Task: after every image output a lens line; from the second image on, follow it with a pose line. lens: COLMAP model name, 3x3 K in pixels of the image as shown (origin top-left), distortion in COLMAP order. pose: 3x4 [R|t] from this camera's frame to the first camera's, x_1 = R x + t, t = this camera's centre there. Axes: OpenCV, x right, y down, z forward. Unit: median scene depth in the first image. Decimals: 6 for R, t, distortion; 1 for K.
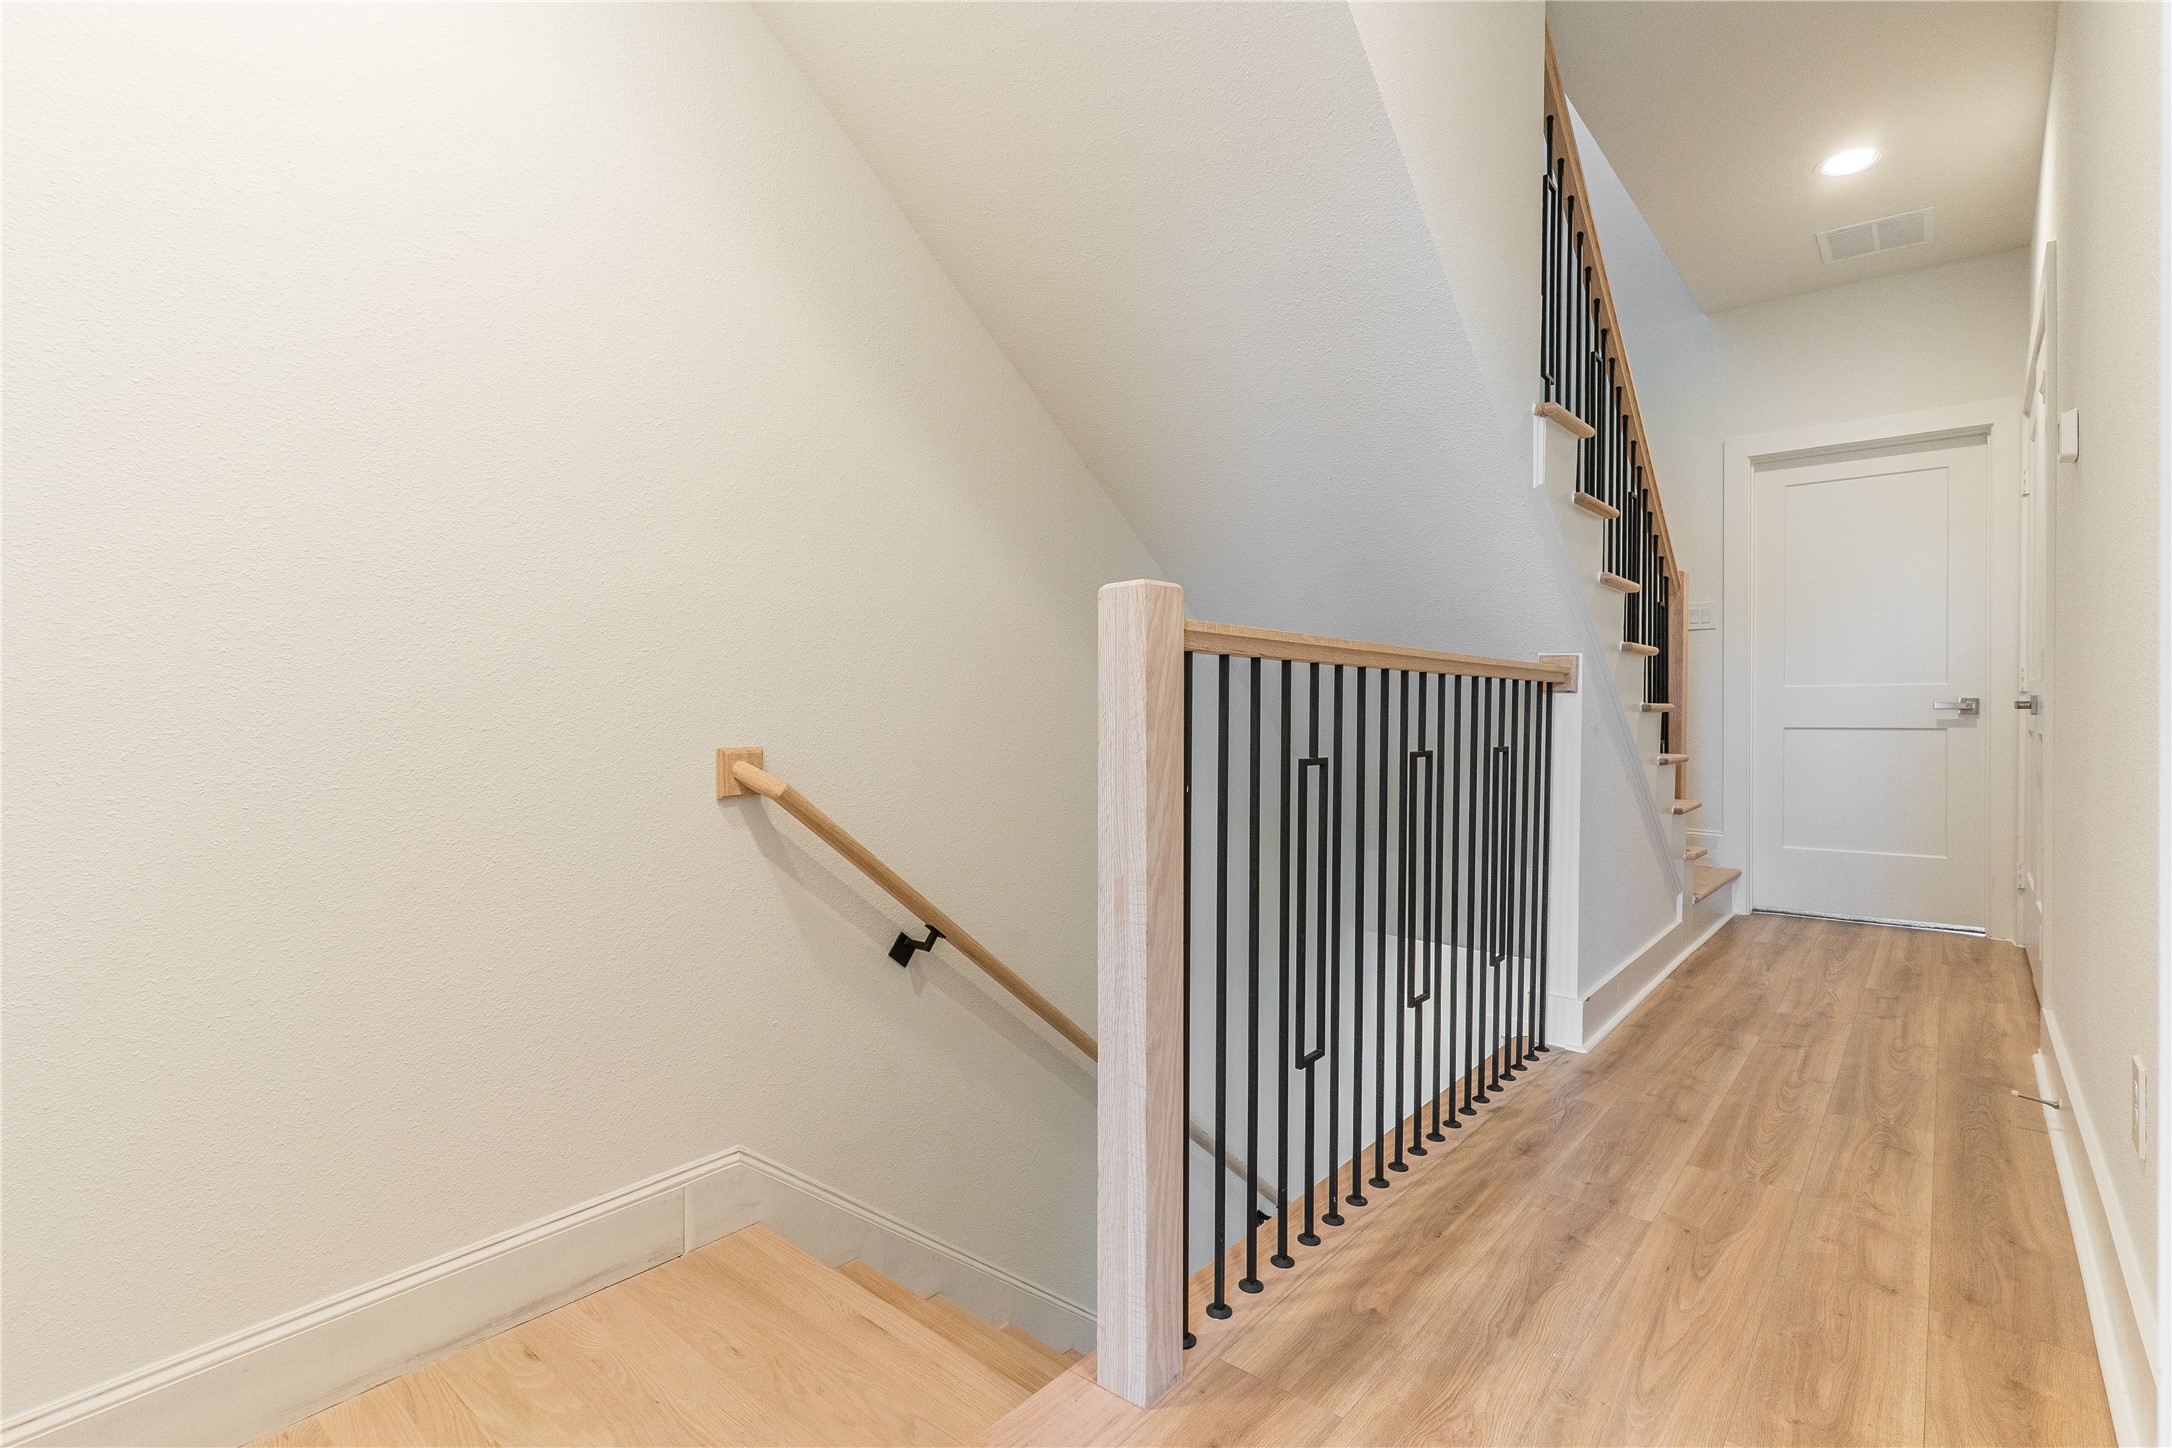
lens RADIAL K [[1039.4, 0, 1082.2], [0, 1039.4, 723.7], [0, 0, 1]] dist [0.002378, 0.000440]
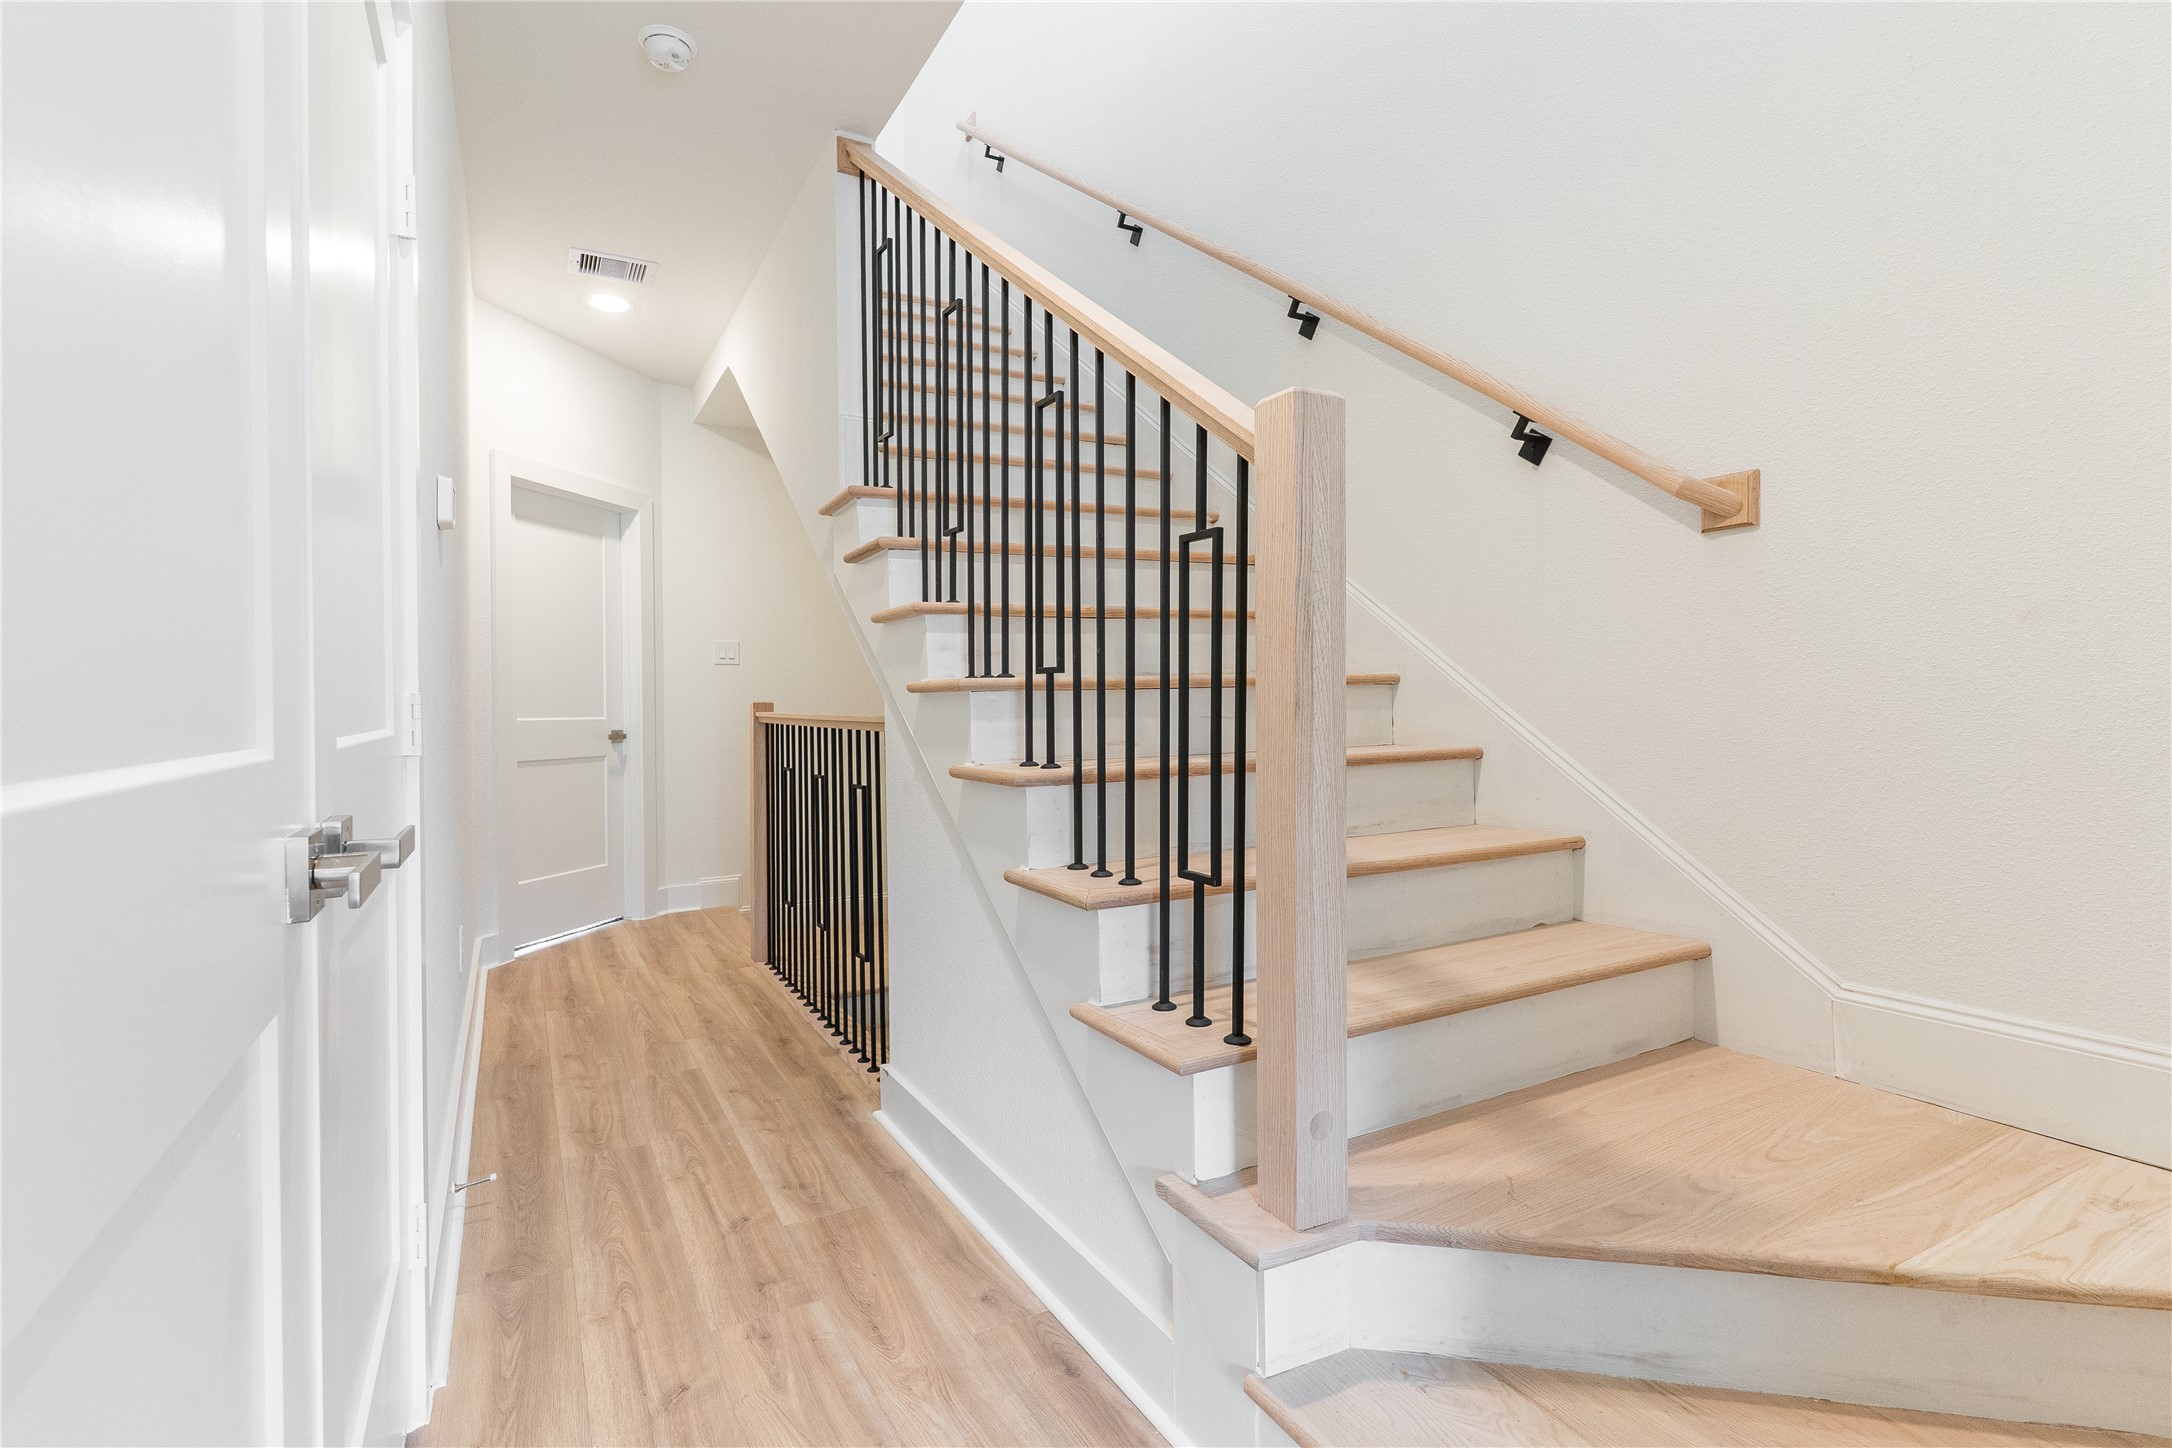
lens RADIAL K [[1039.4, 0, 1083.8], [0, 1039.4, 718.6], [0, 0, 1]] dist [0.002378, 0.000440]
pose [[-0.364145, 0.012814, -0.931254, 1.627925], [-0.005290, 0.999861, 0.015827, -0.084502], [0.931327, 0.010689, -0.364027, 1.901608]]
